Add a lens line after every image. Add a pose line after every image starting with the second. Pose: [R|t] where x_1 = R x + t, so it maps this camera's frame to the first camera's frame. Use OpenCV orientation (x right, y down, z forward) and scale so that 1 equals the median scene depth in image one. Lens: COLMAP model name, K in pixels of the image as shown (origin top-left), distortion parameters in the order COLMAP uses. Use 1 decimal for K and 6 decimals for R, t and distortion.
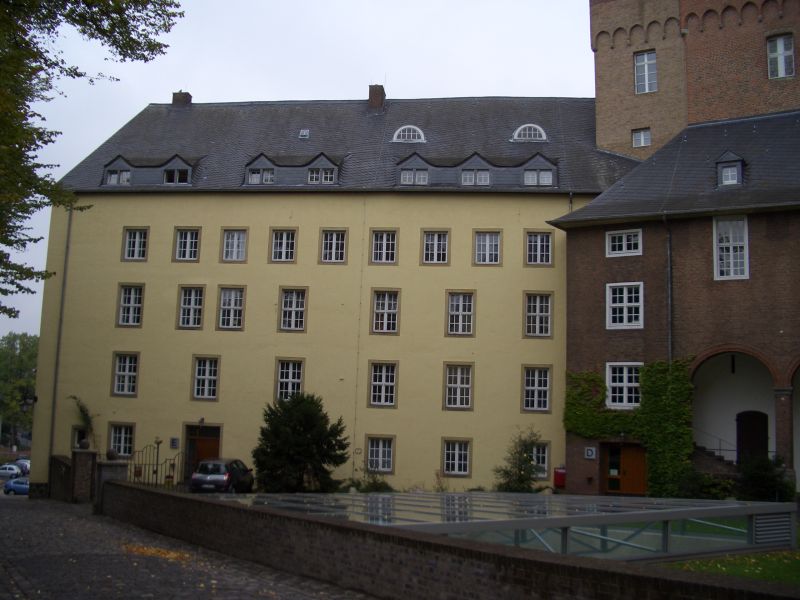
lens RADIAL K [[838.5, 0, 400.0], [0, 838.5, 300.0], [0, 0, 1]] dist [-0.195493, 0.215185]
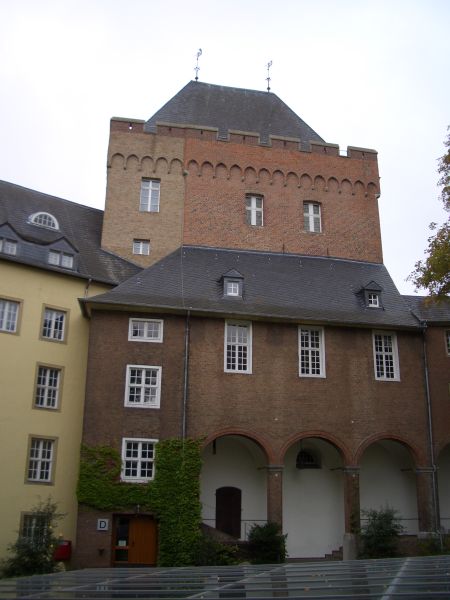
lens RADIAL K [[628.9, 0, 225.0], [0, 628.9, 300.0], [0, 0, 1]] dist [-0.195493, 0.215185]
pose [[0.747817, 0.194820, 0.634677, -0.192594], [-0.081559, 0.975693, -0.203400, 0.054441], [-0.658876, 0.100342, 0.745529, 0.302194]]
